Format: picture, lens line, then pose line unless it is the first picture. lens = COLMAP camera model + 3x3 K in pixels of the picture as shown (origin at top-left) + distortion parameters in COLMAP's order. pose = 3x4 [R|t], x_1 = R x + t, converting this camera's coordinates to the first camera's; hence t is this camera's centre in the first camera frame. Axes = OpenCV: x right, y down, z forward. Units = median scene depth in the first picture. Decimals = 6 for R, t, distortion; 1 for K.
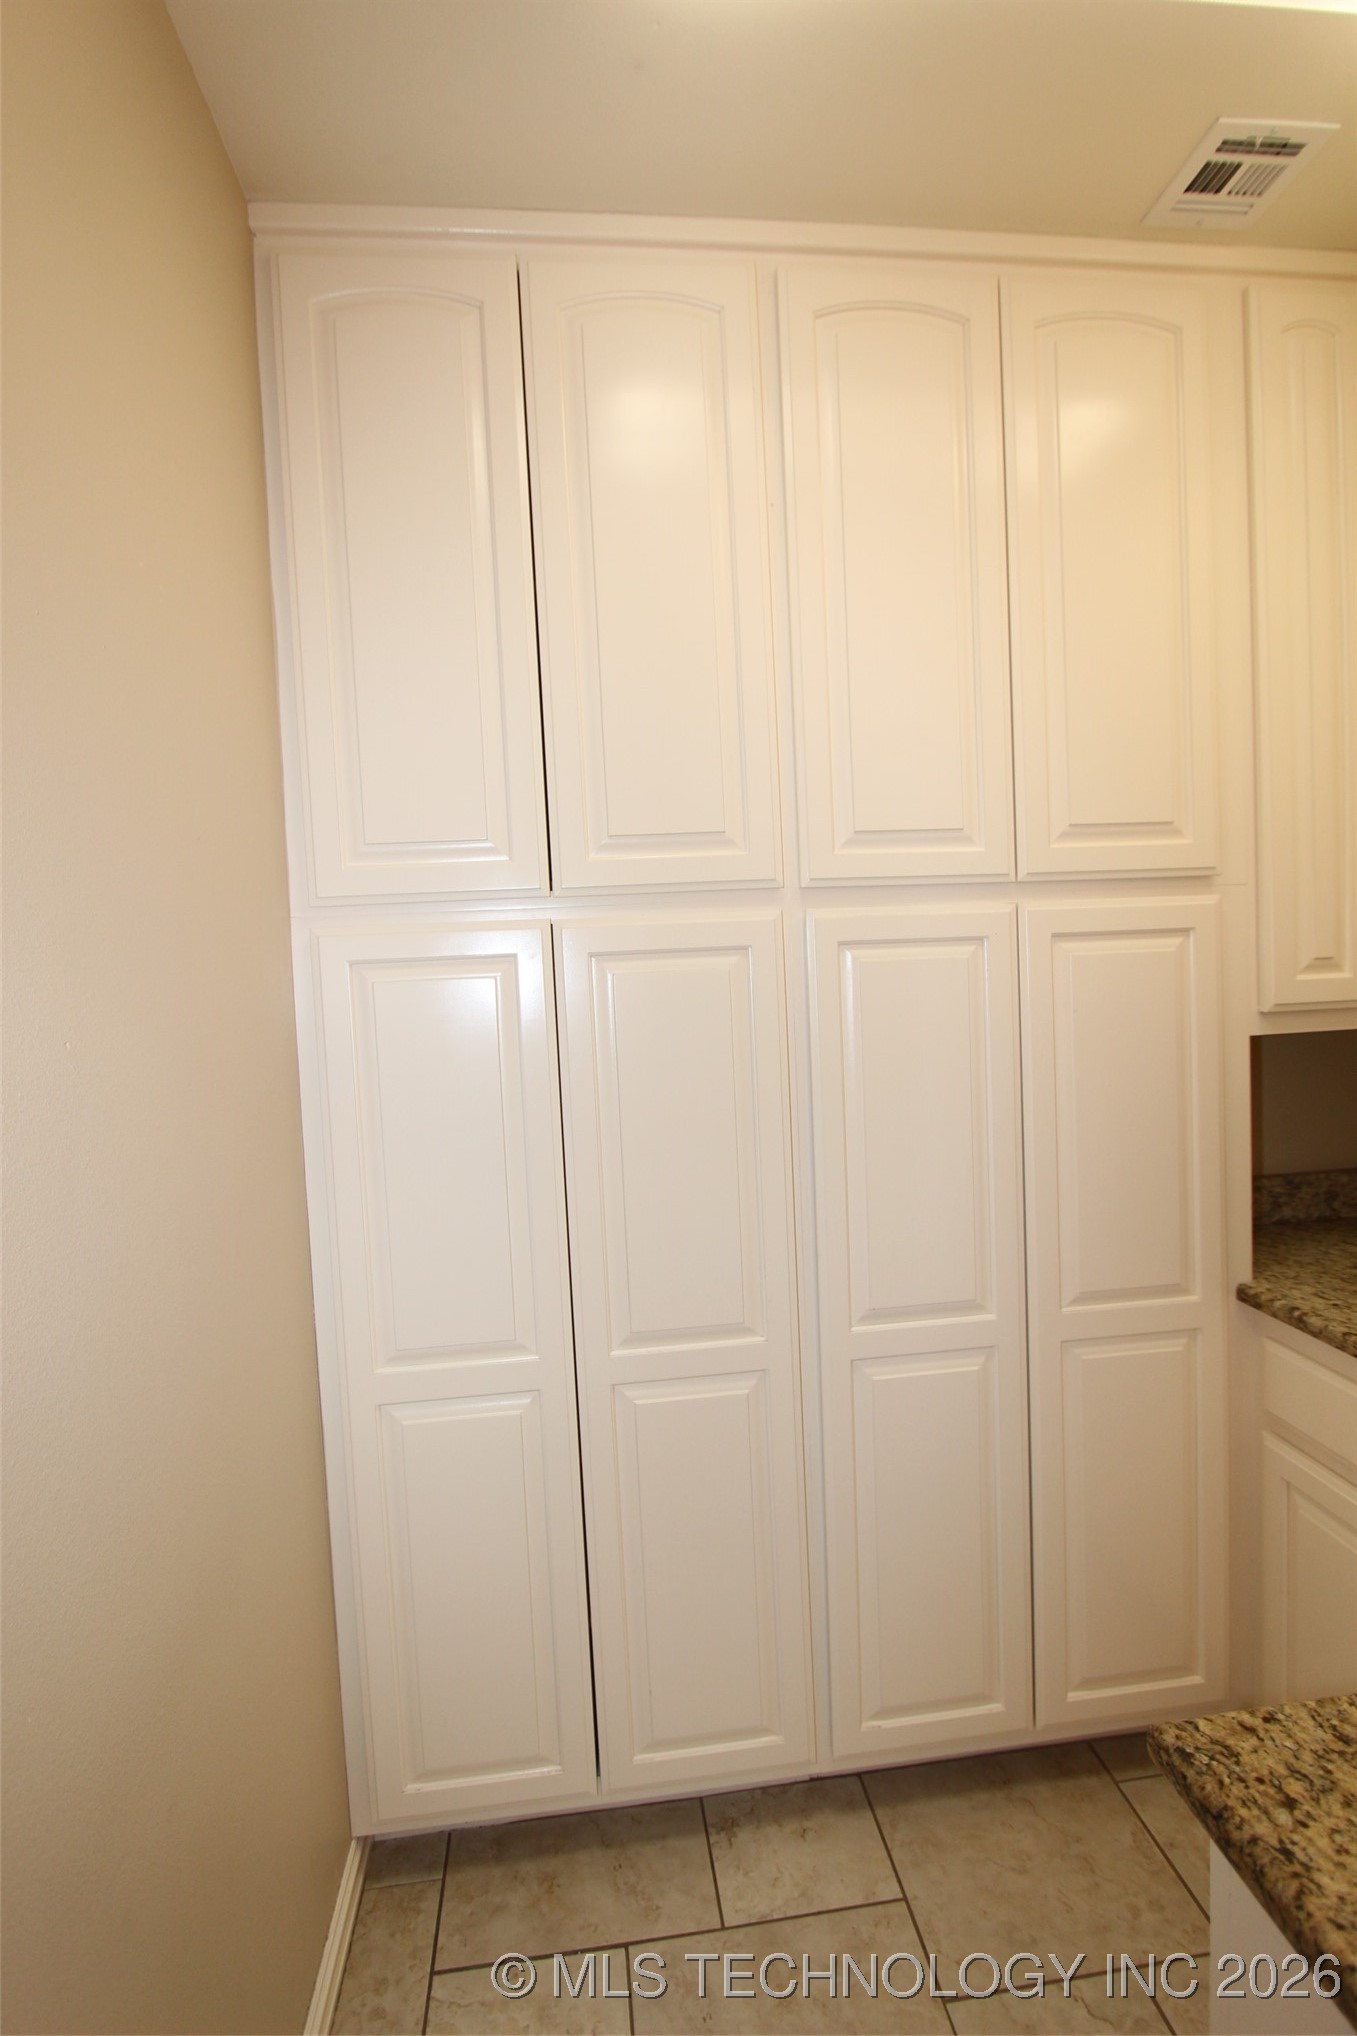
lens RADIAL K [[934.1, 0, 673.4], [0, 934.1, 1010.3], [0, 0, 1]] dist [-0.014490, 0.001647]
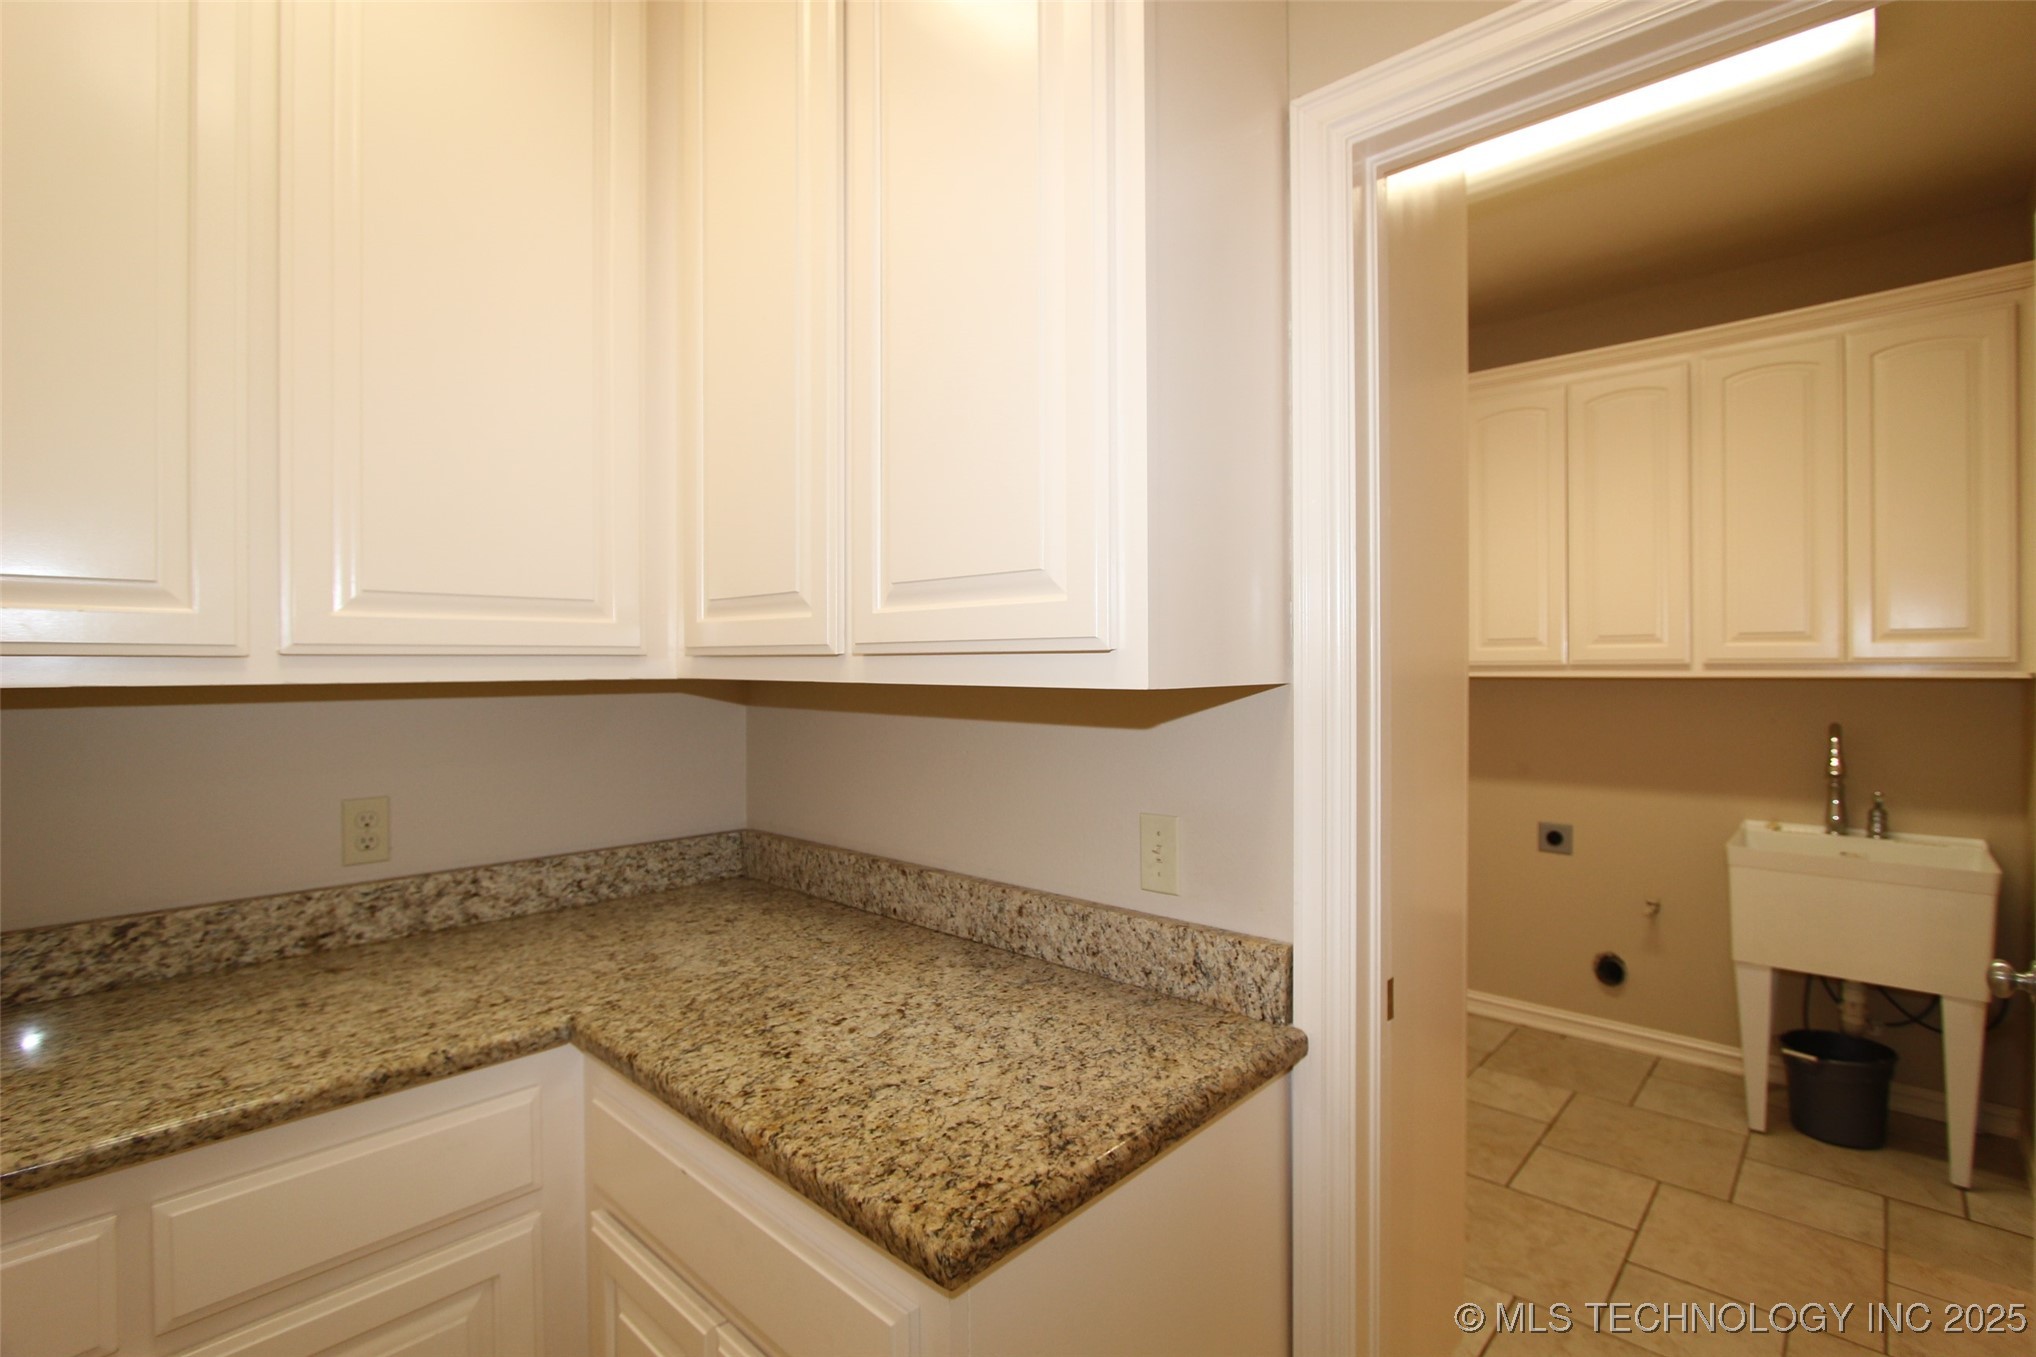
lens RADIAL K [[934.1, 0, 1036.1], [0, 934.1, 664.0], [0, 0, 1]] dist [-0.014490, 0.001647]
pose [[-0.649496, 0.048868, 0.758793, -0.347585], [0.068745, 0.997620, -0.005407, 0.149189], [-0.757251, 0.048651, -0.651309, 1.606829]]
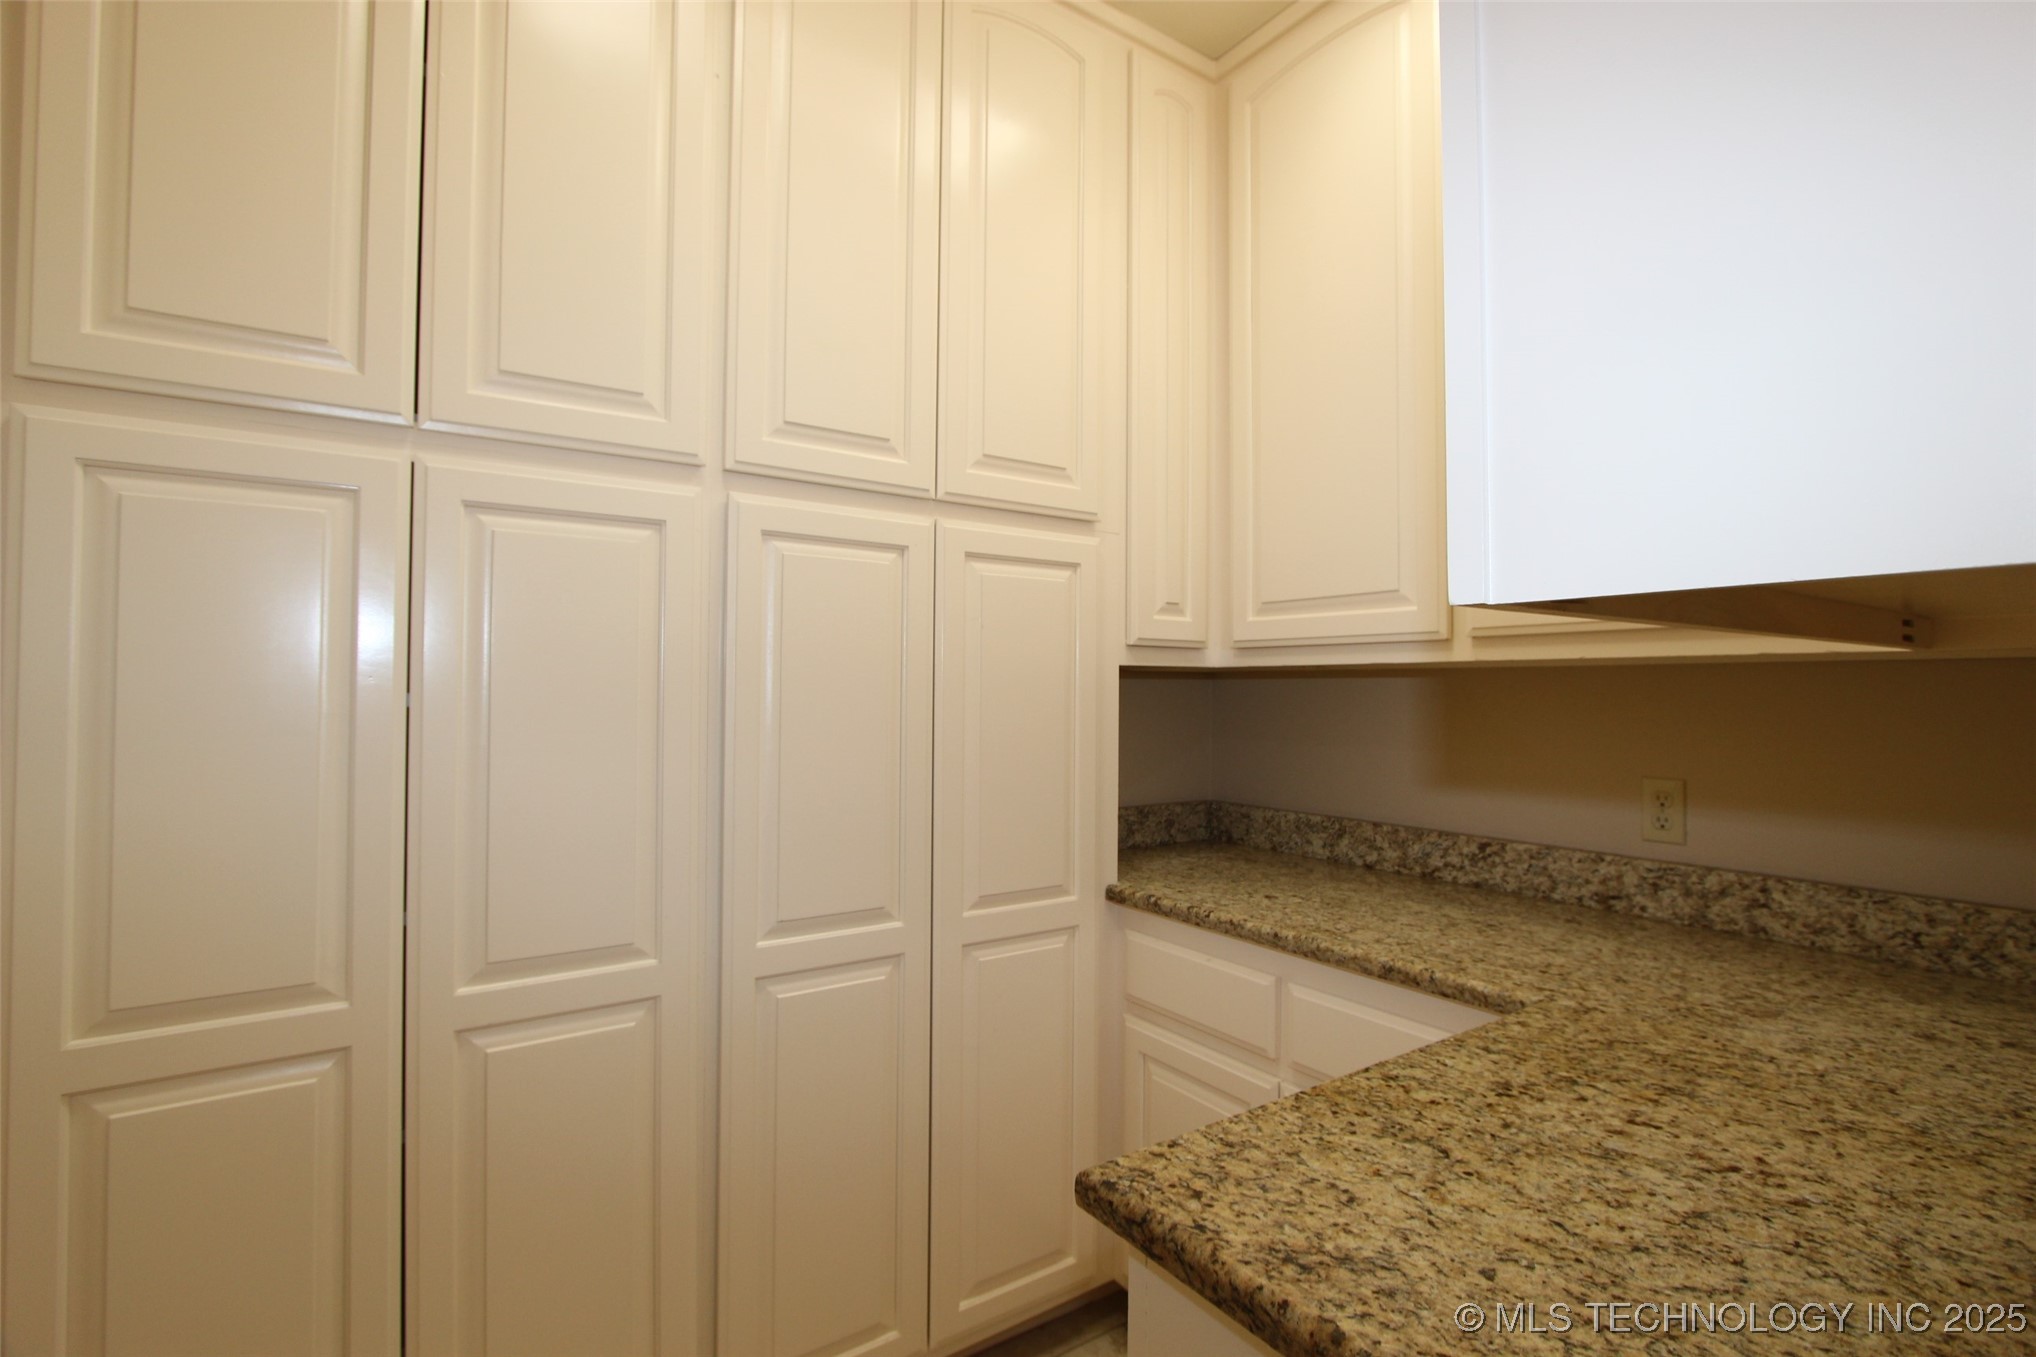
lens RADIAL K [[934.1, 0, 1027.3], [0, 934.1, 676.4], [0, 0, 1]] dist [-0.014490, 0.001647]
pose [[0.880787, 0.057606, 0.469995, -0.054152], [-0.023079, 0.996615, -0.078903, 0.316011], [-0.472949, 0.058650, 0.879136, 0.085816]]
